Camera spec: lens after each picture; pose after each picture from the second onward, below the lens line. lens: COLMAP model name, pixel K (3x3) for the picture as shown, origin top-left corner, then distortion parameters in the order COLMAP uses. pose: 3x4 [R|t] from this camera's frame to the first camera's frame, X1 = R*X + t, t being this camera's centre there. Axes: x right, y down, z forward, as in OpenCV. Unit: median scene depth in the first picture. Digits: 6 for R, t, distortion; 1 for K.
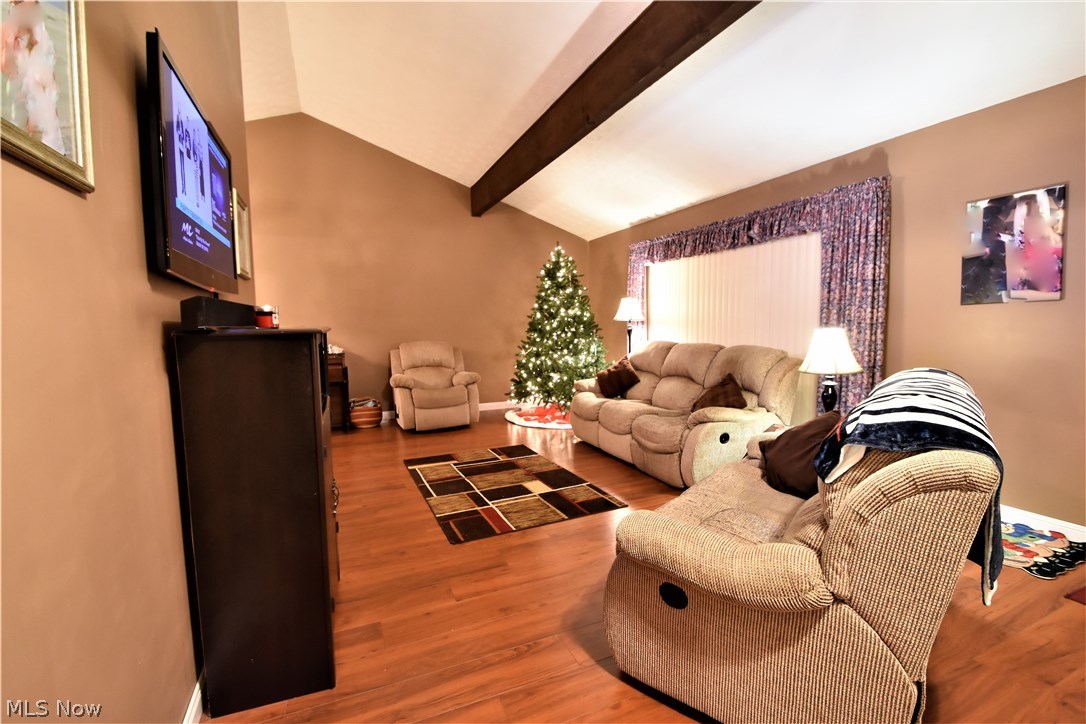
lens RADIAL K [[470.7, 0, 543.0], [0, 470.7, 362.0], [0, 0, 1]] dist [0.011161, -0.010357]
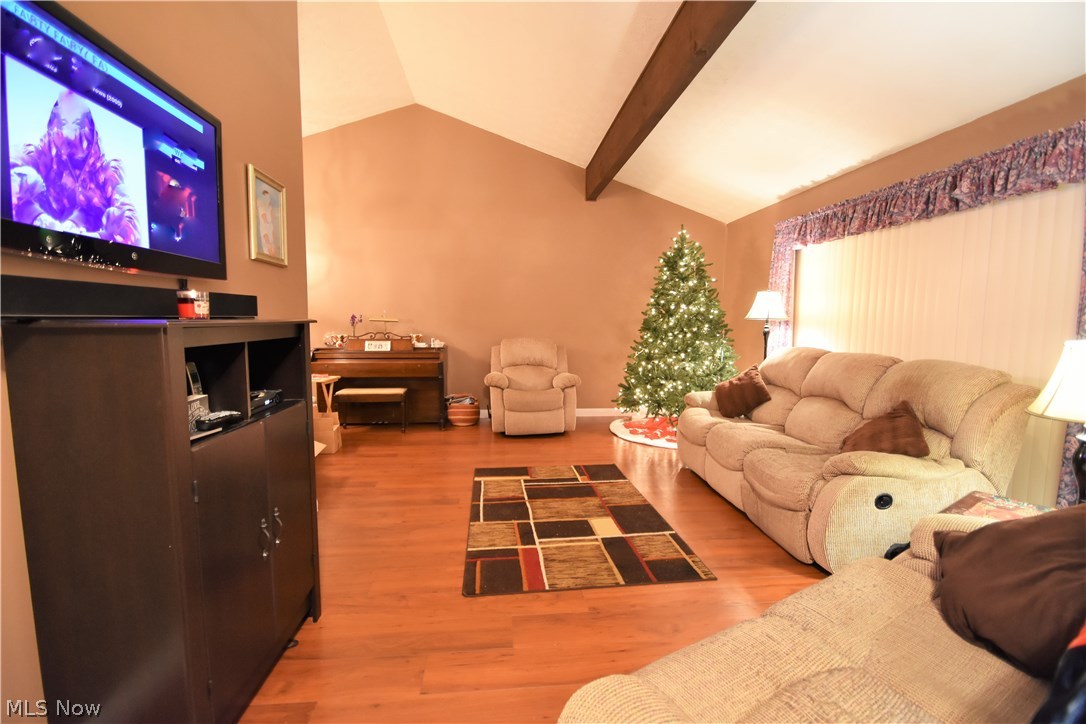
lens RADIAL K [[472.2, 0, 543.0], [0, 472.2, 362.0], [0, 0, 1]] dist [0.025656, -0.023382]
pose [[0.949707, 0.047498, -0.309516, 0.097800], [-0.045476, 0.998871, 0.013749, -0.014754], [0.309819, 0.001018, 0.950795, 0.167785]]
